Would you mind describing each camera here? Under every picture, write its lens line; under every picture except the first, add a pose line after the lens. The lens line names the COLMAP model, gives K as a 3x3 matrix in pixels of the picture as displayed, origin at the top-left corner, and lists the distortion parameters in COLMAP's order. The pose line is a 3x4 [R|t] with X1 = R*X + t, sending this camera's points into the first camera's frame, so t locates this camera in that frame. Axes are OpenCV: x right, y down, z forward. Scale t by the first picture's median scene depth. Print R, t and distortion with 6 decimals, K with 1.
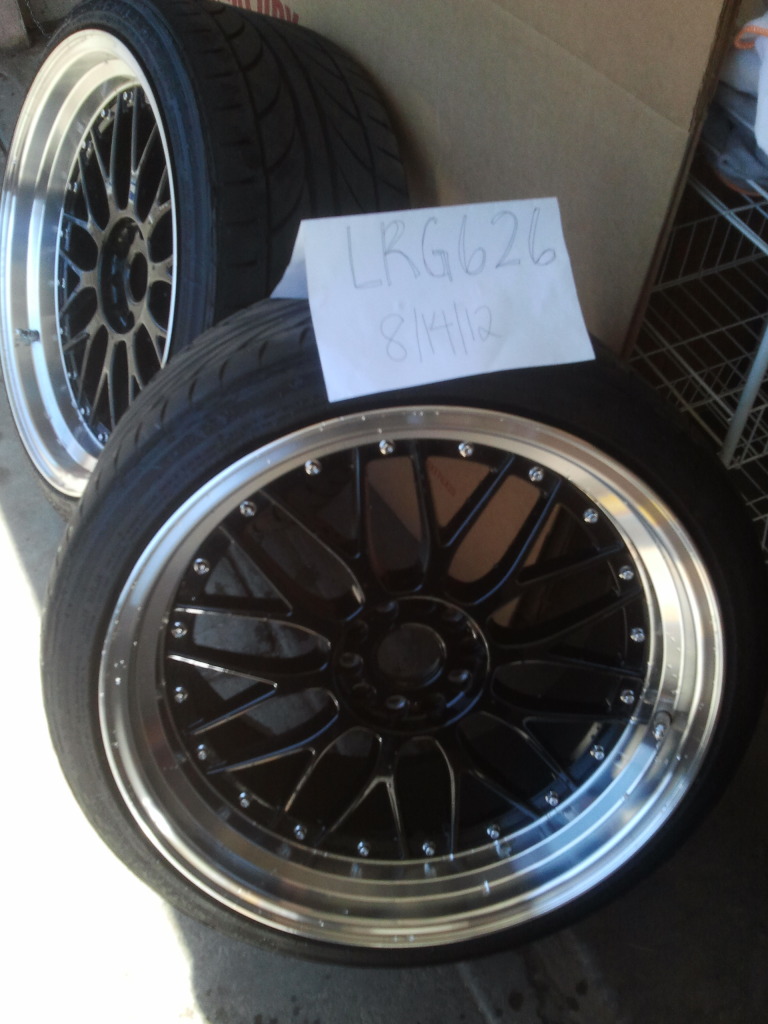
lens RADIAL K [[657.8, 0, 571.8], [0, 657.8, 511.6], [0, 0, 1]] dist [-0.001040, -0.001027]
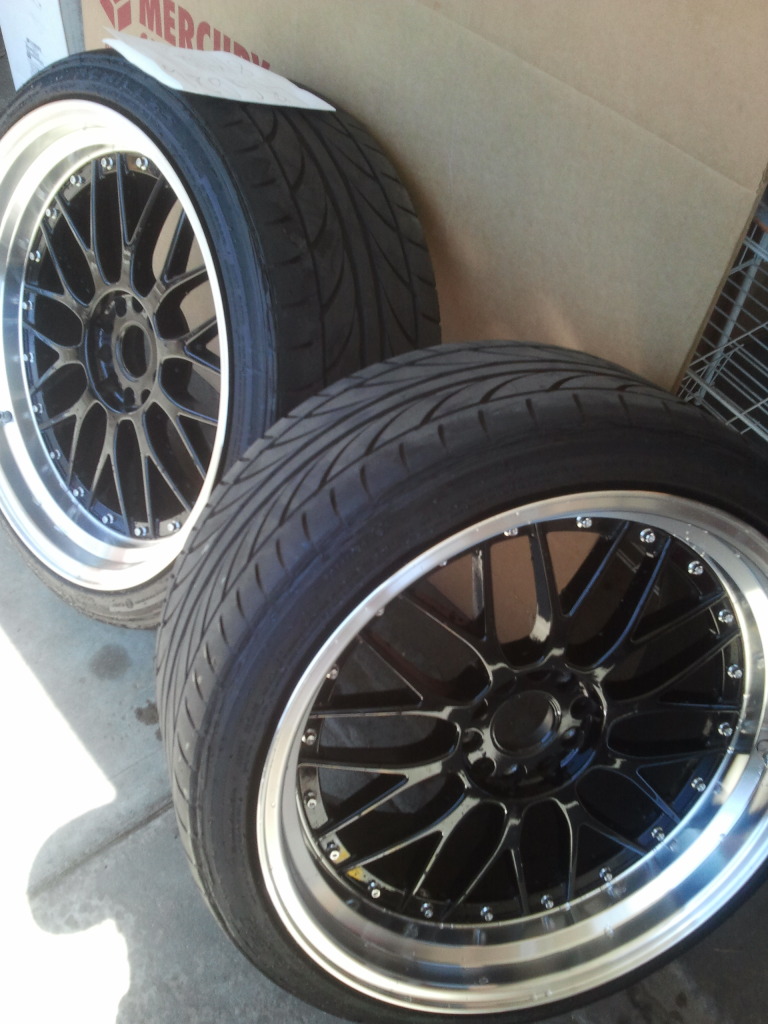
lens RADIAL K [[645.9, 0, 548.8], [0, 645.9, 514.4], [0, 0, 1]] dist [0.006140, -0.013791]
pose [[0.989350, -0.108480, 0.097049, -0.254192], [0.106515, 0.993991, 0.025224, -0.113072], [-0.099202, -0.014618, 0.994960, 0.011829]]
